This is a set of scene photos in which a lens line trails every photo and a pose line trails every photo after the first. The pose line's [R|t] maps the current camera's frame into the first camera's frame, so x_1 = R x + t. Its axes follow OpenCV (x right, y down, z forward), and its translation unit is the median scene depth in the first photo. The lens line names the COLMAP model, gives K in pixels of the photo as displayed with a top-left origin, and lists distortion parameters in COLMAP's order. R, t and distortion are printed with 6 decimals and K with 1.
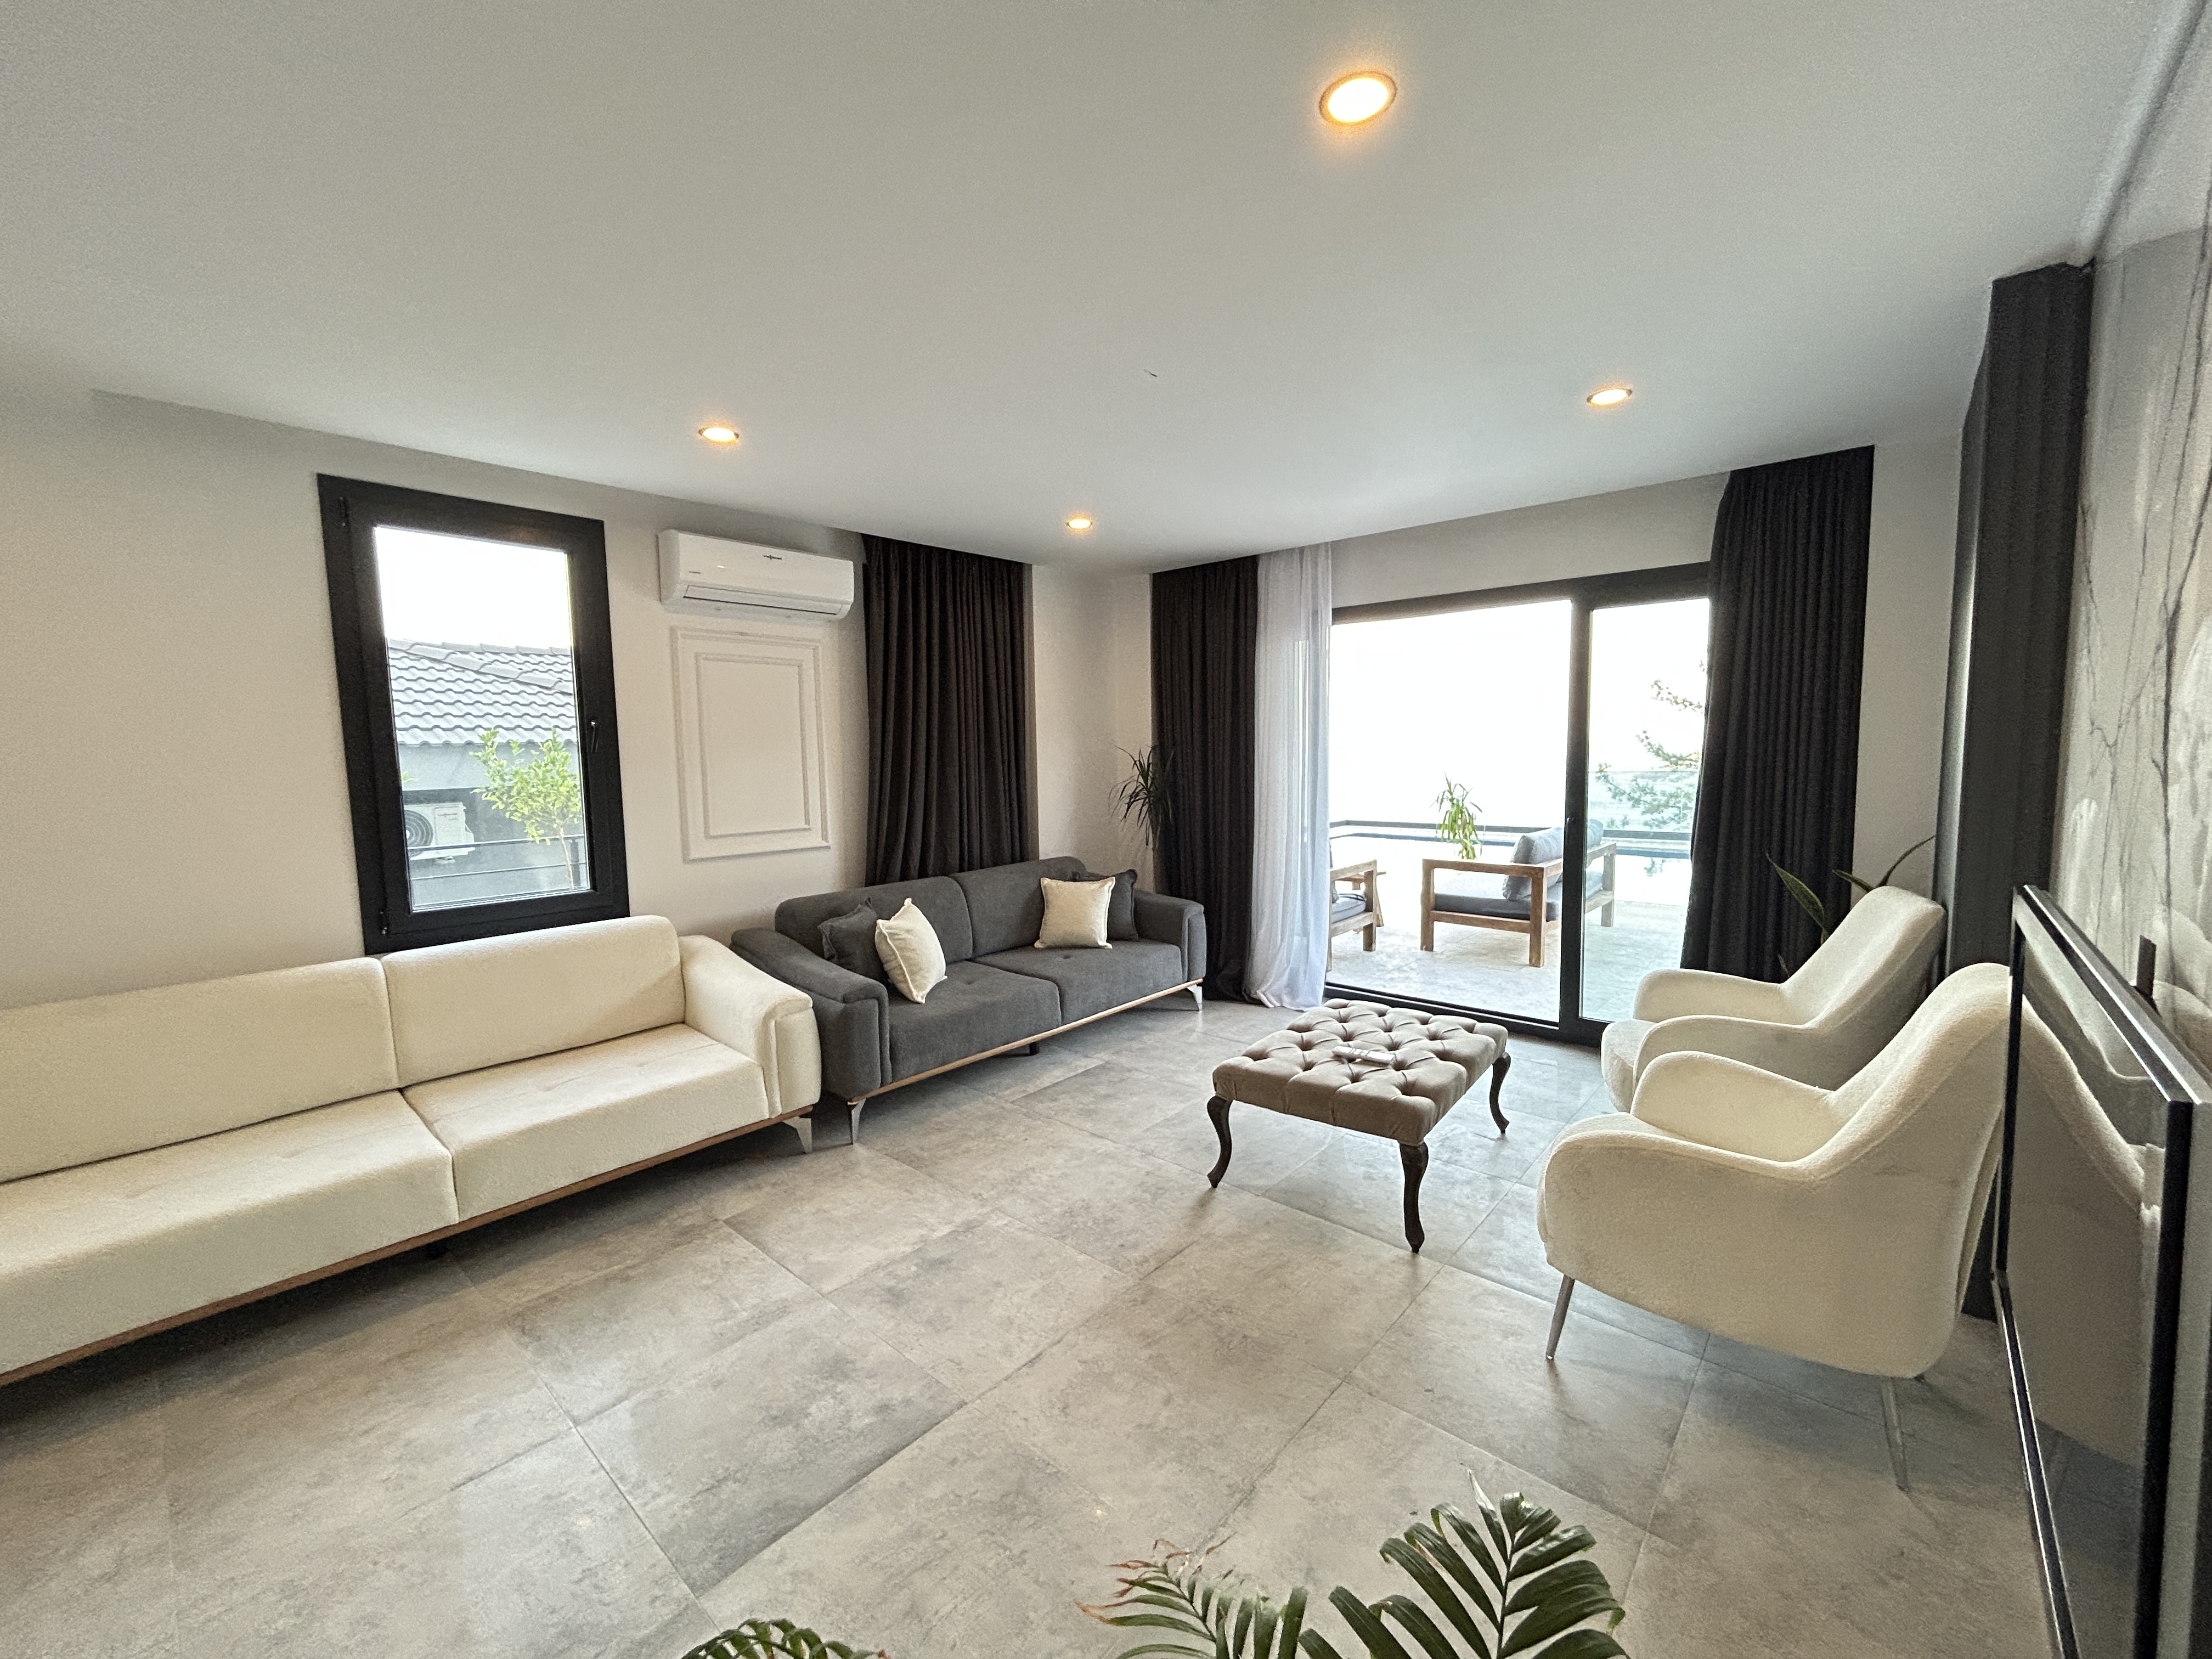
lens RADIAL K [[908.9, 0, 1109.1], [0, 908.9, 831.0], [0, 0, 1]] dist [-0.005173, 0.001936]
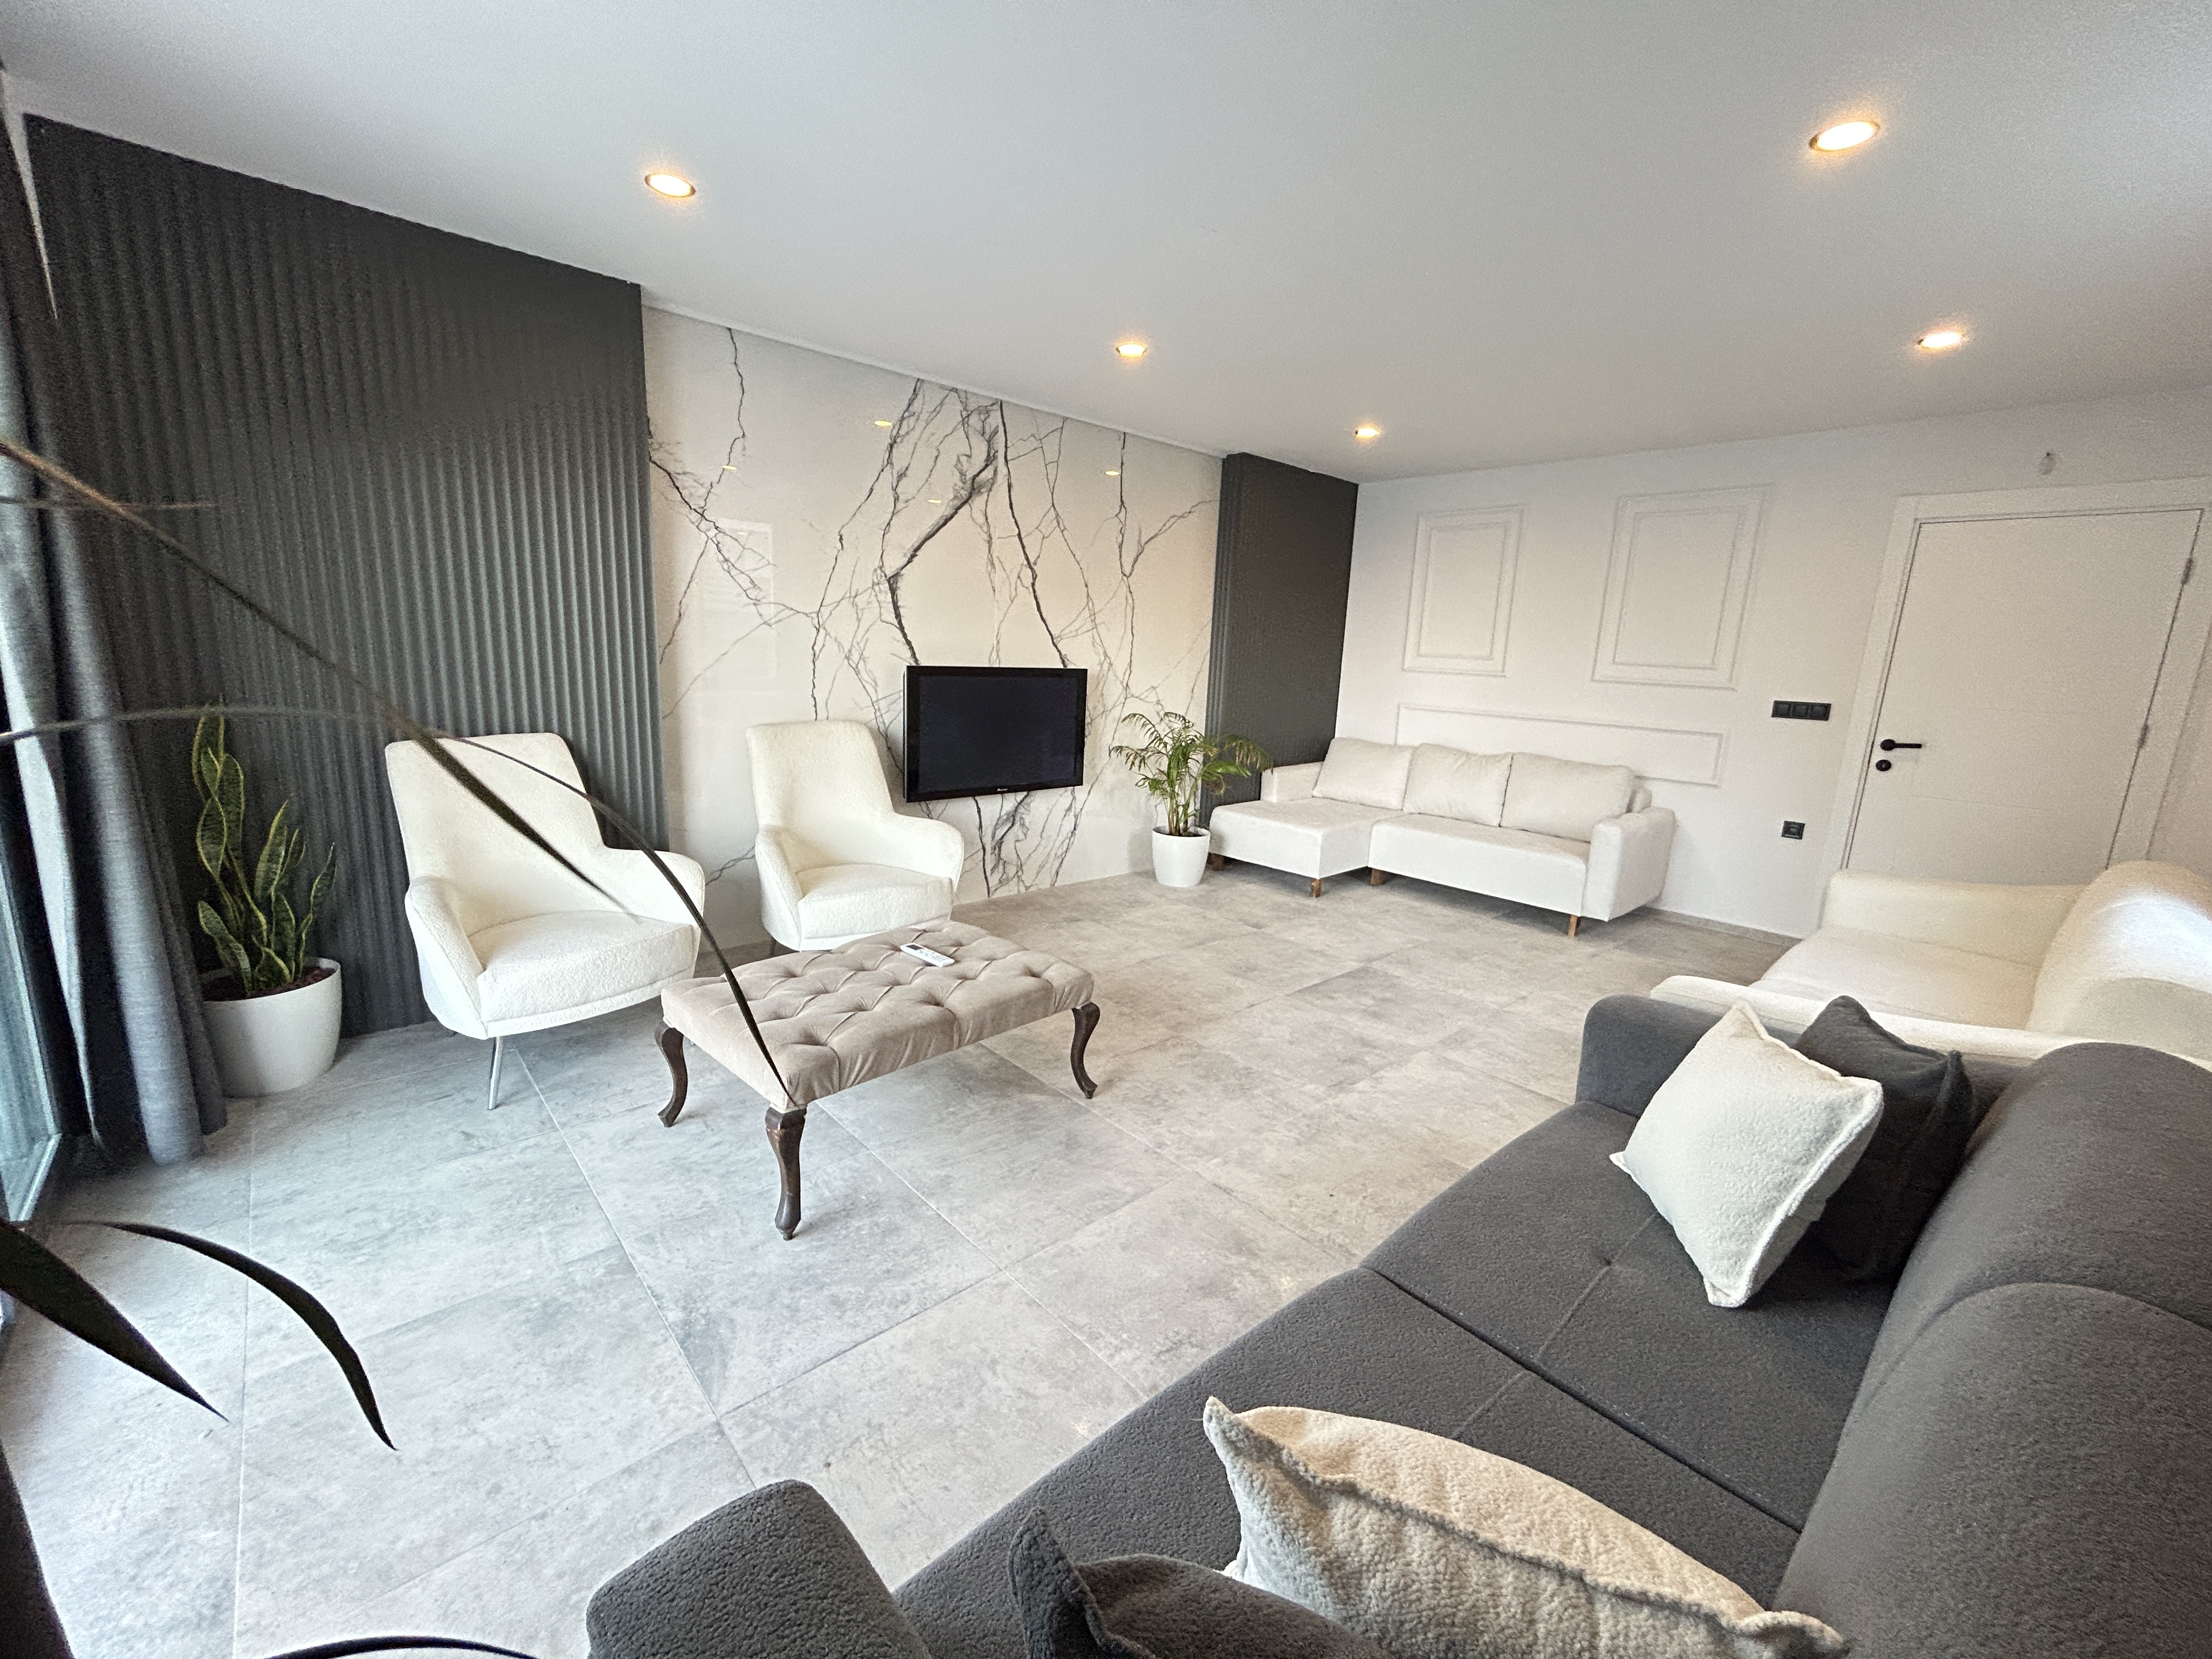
lens RADIAL K [[908.9, 0, 1107.3], [0, 908.9, 829.2], [0, 0, 1]] dist [-0.005173, 0.001936]
pose [[-0.994135, -0.043987, 0.098796, 0.010948], [-0.013444, 0.956724, 0.290686, -0.076126], [-0.107307, 0.287653, -0.951704, 1.008105]]
